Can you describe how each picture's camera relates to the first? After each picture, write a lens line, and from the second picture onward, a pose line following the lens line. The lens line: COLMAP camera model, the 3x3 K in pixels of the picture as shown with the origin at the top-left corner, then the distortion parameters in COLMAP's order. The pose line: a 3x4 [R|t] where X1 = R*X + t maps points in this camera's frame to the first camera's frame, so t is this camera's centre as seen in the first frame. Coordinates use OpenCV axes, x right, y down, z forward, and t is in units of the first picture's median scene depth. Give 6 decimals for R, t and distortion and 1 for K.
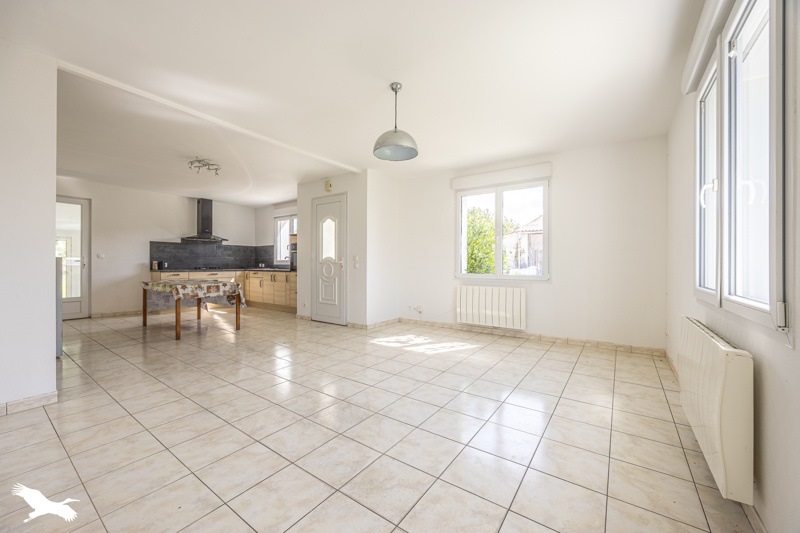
lens RADIAL K [[306.2, 0, 398.4], [0, 306.2, 263.4], [0, 0, 1]] dist [-0.002735, -0.000450]
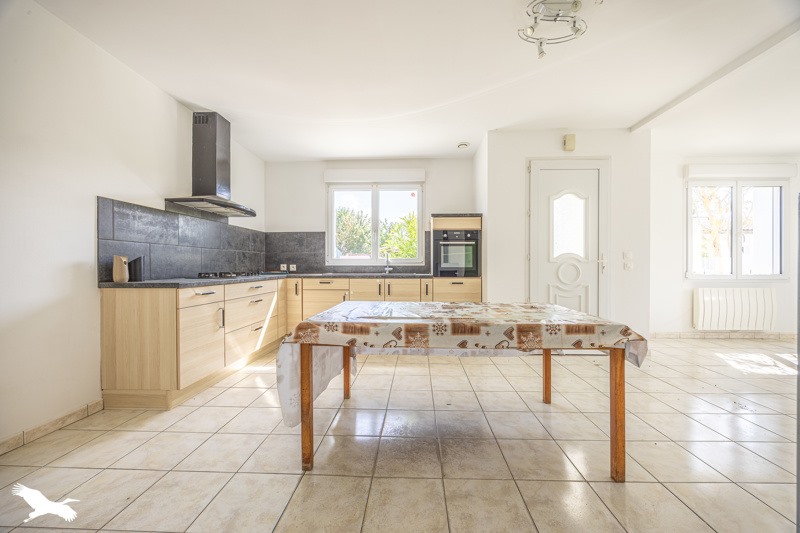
lens RADIAL K [[306.2, 0, 406.5], [0, 306.2, 266.0], [0, 0, 1]] dist [-0.002735, -0.000450]
pose [[0.831744, -0.006542, 0.555121, -0.831977], [0.001635, 0.999955, 0.009335, -0.000552], [-0.555157, -0.006857, 0.831717, 0.623962]]
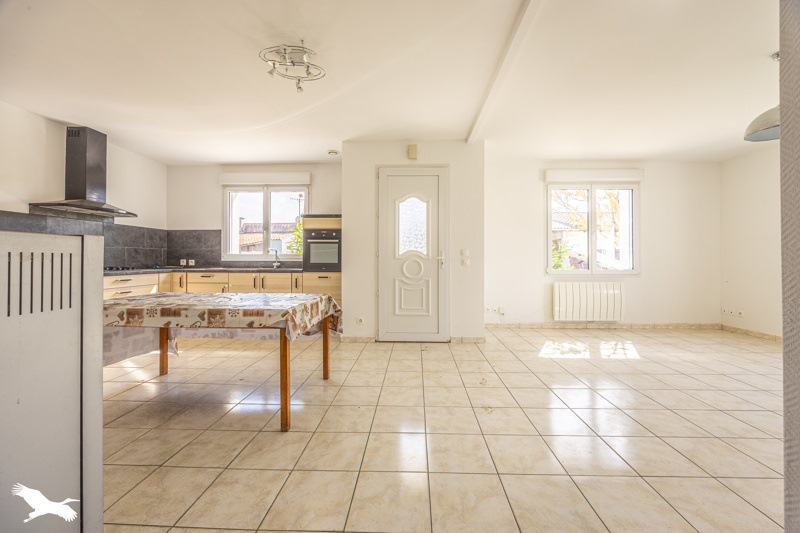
lens RADIAL K [[306.2, 0, 402.0], [0, 306.2, 258.7], [0, 0, 1]] dist [-0.002735, -0.000450]
pose [[0.833612, -0.002177, 0.552346, -0.619050], [-0.000665, 0.999988, 0.004945, -0.005007], [-0.552350, -0.004490, 0.833600, 0.393817]]
